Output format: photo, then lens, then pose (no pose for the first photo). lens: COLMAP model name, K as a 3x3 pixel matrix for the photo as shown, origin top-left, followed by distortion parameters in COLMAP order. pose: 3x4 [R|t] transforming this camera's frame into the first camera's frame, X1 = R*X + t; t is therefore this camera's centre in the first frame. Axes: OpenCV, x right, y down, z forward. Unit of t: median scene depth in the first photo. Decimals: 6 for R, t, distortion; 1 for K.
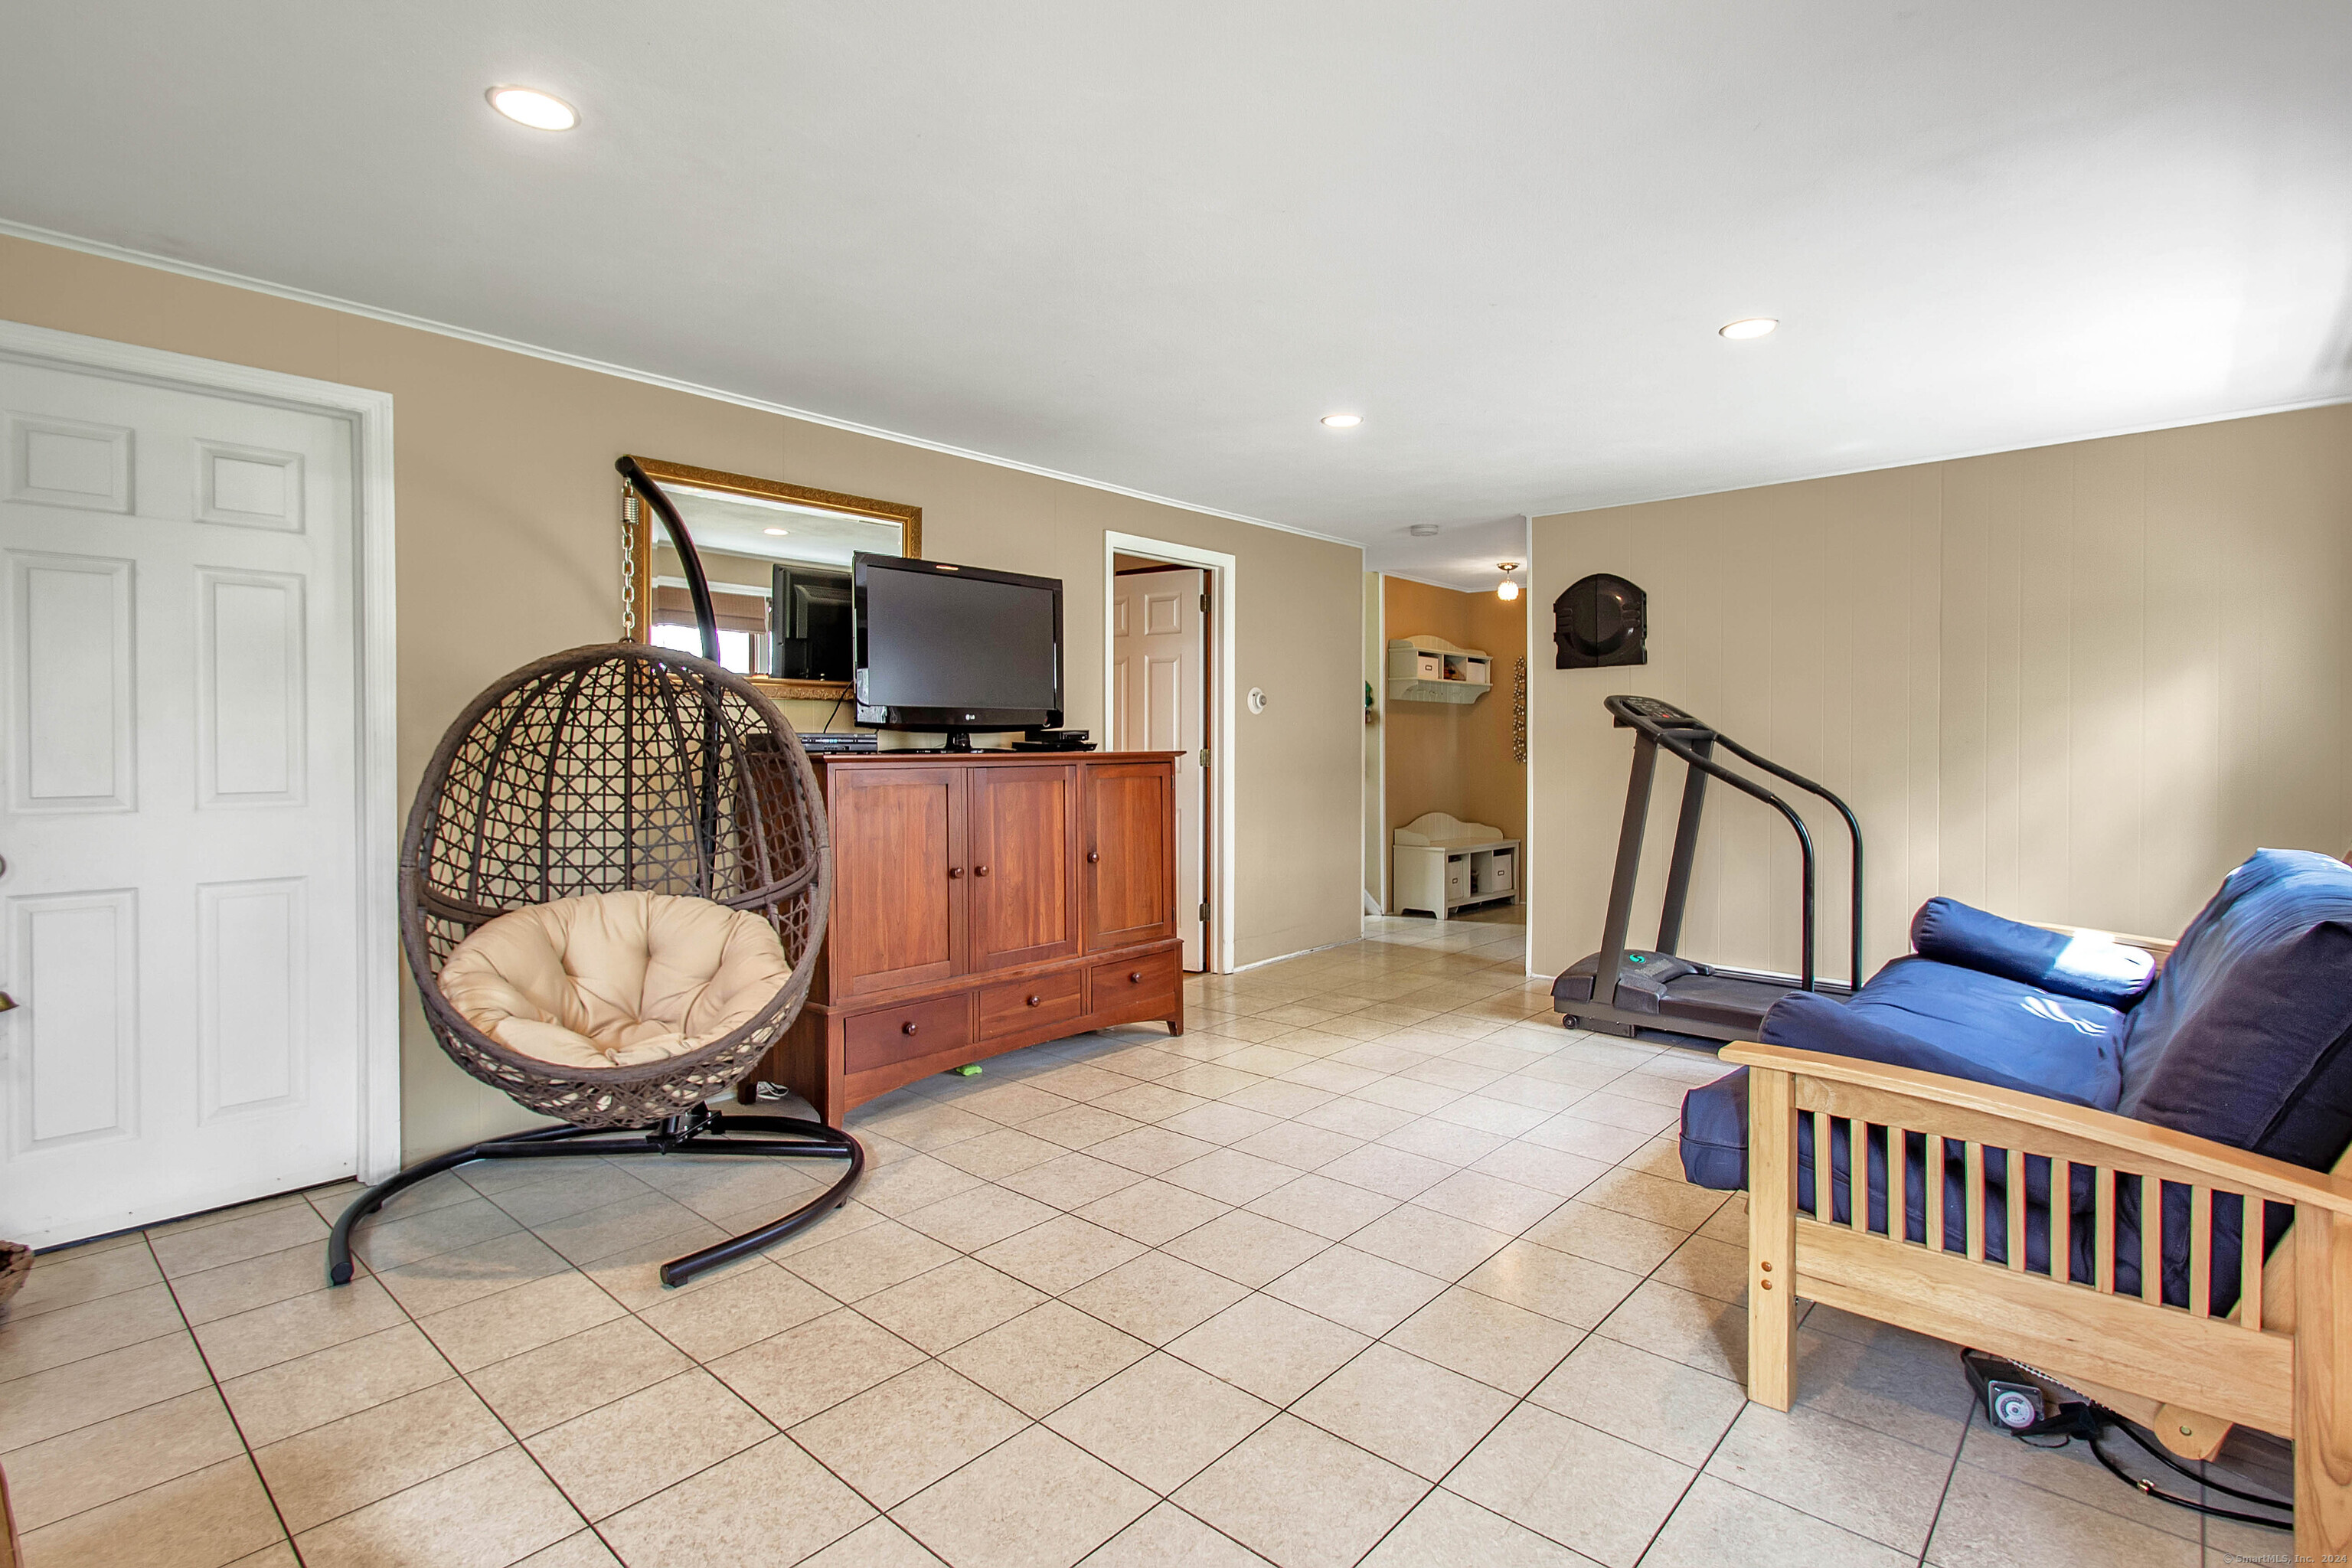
lens RADIAL K [[1146.9, 0, 1172.5], [0, 1146.9, 762.1], [0, 0, 1]] dist [0.002903, -0.000202]
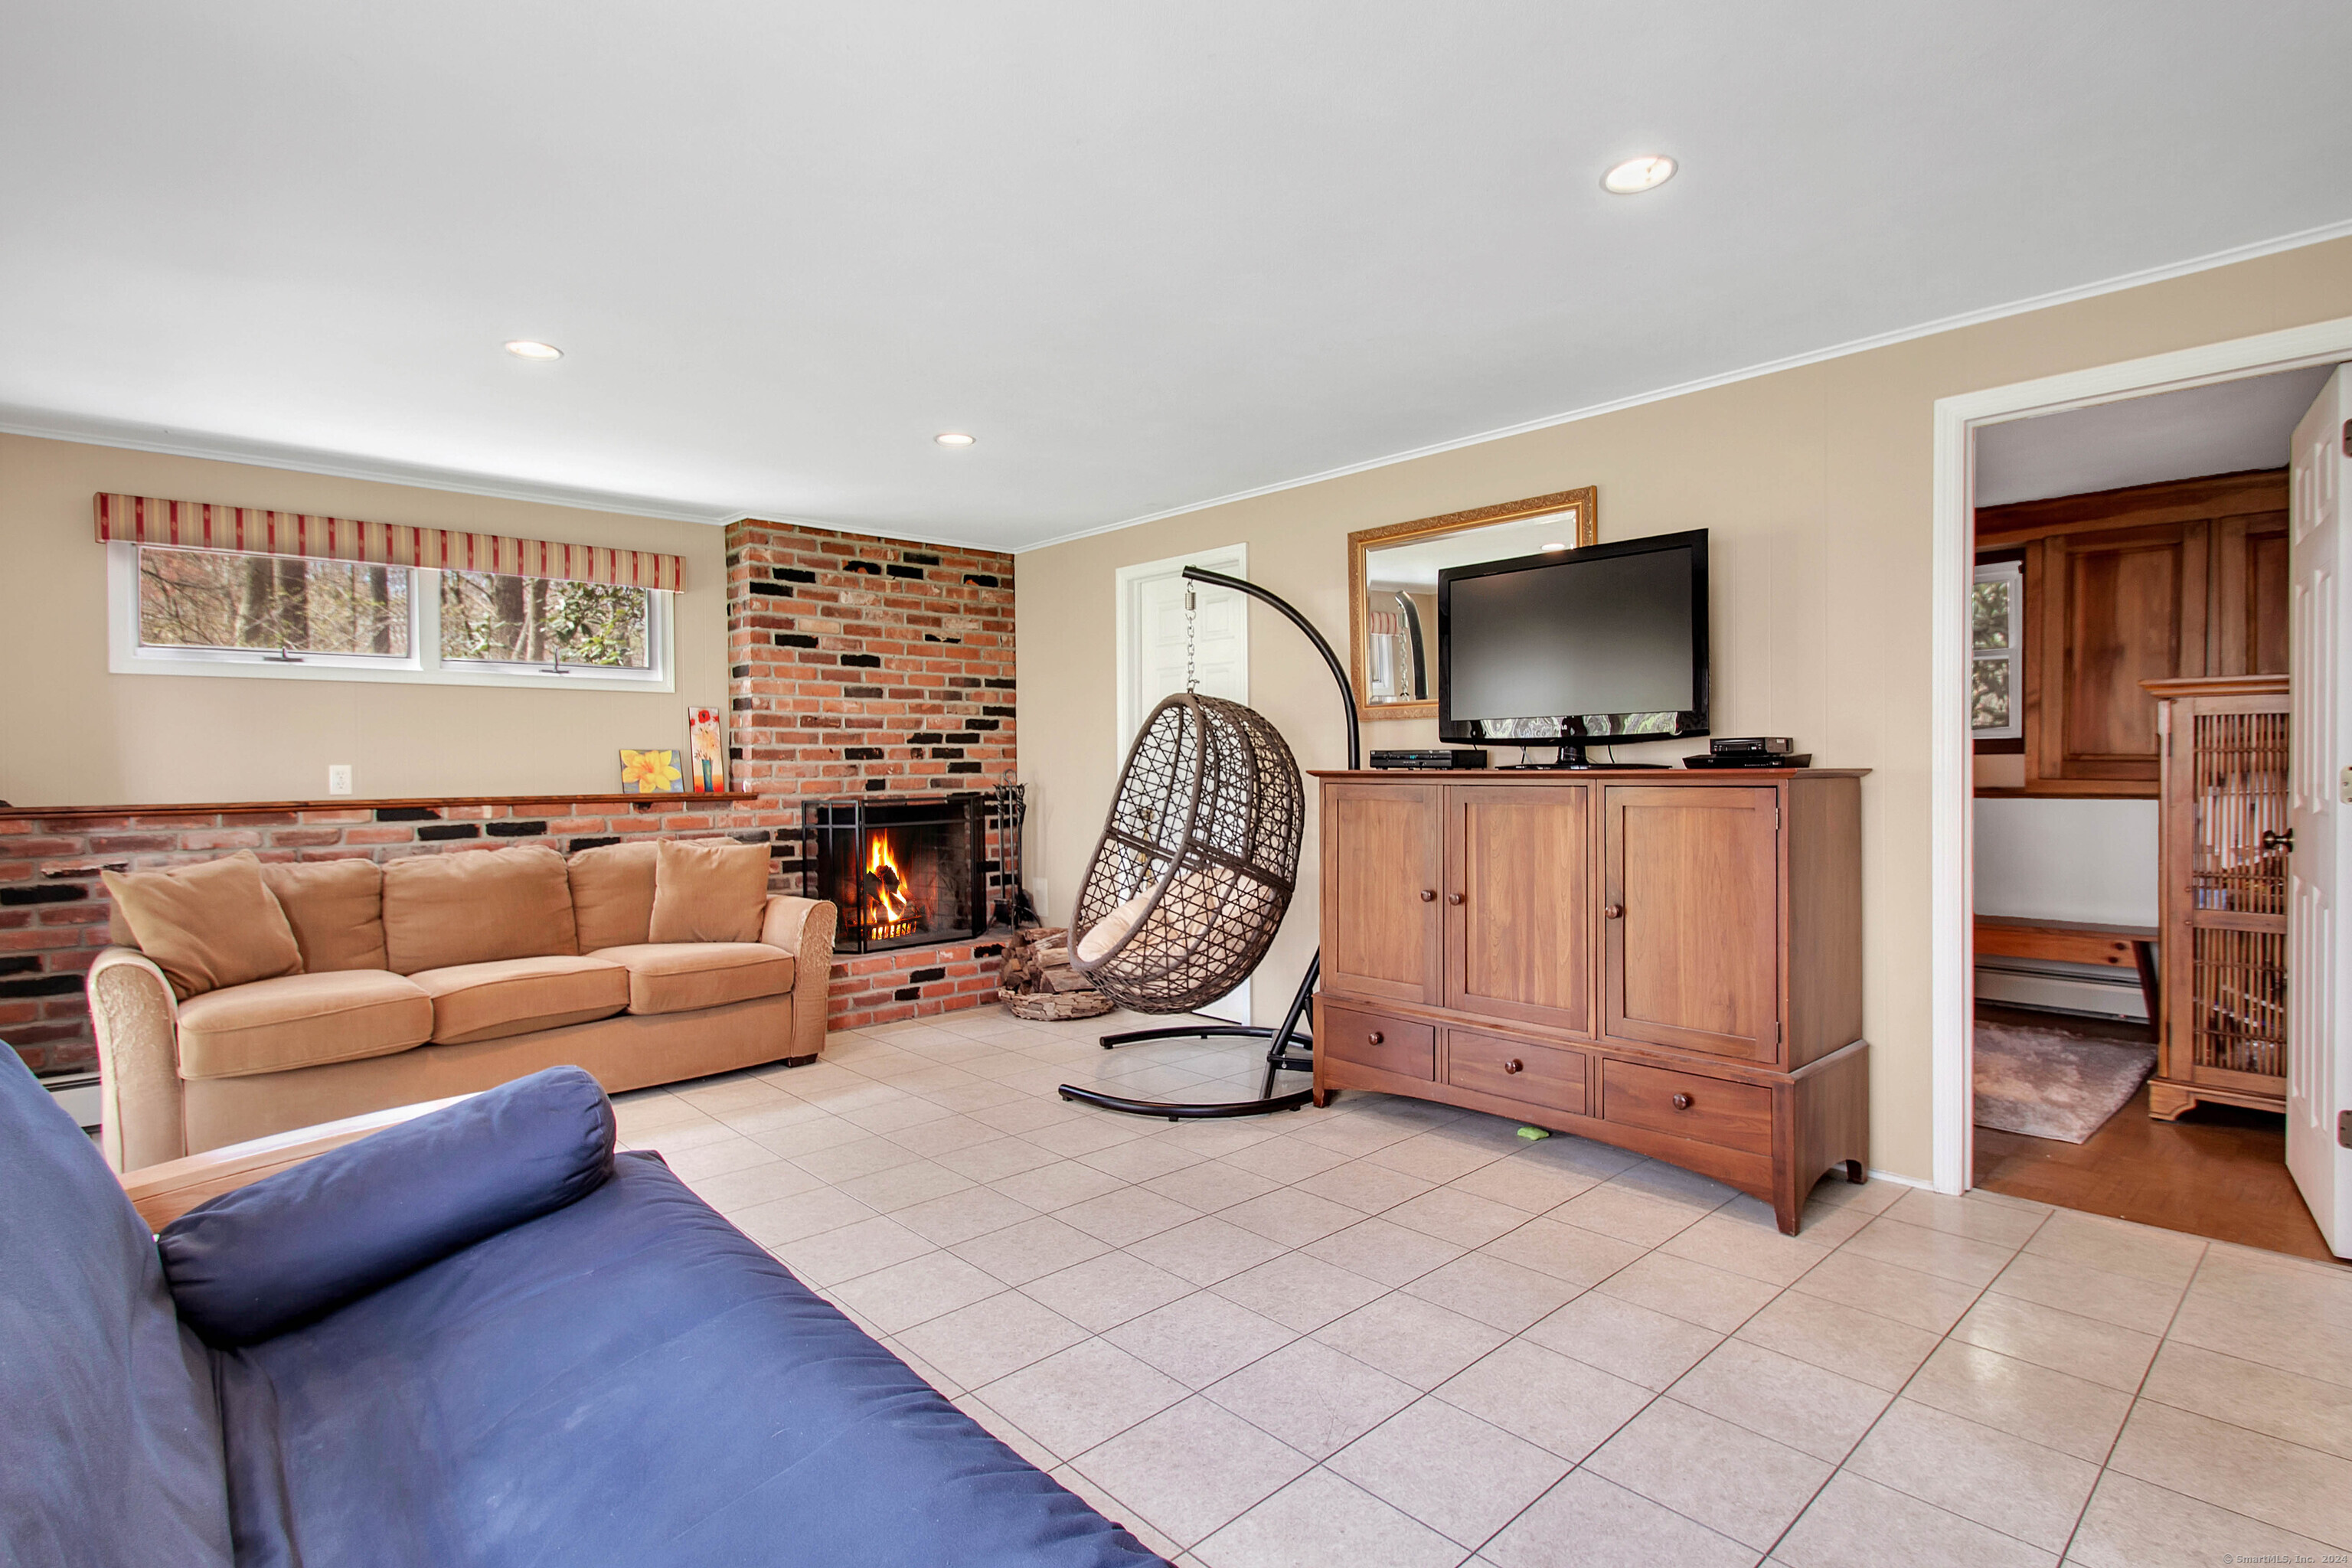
lens RADIAL K [[1146.9, 0, 1181.0], [0, 1146.9, 789.4], [0, 0, 1]] dist [0.002903, -0.000202]
pose [[-0.092514, 0.025120, -0.995394, 0.726040], [-0.007912, 0.999632, 0.025962, -0.013352], [0.995680, 0.010277, -0.092282, 0.830960]]
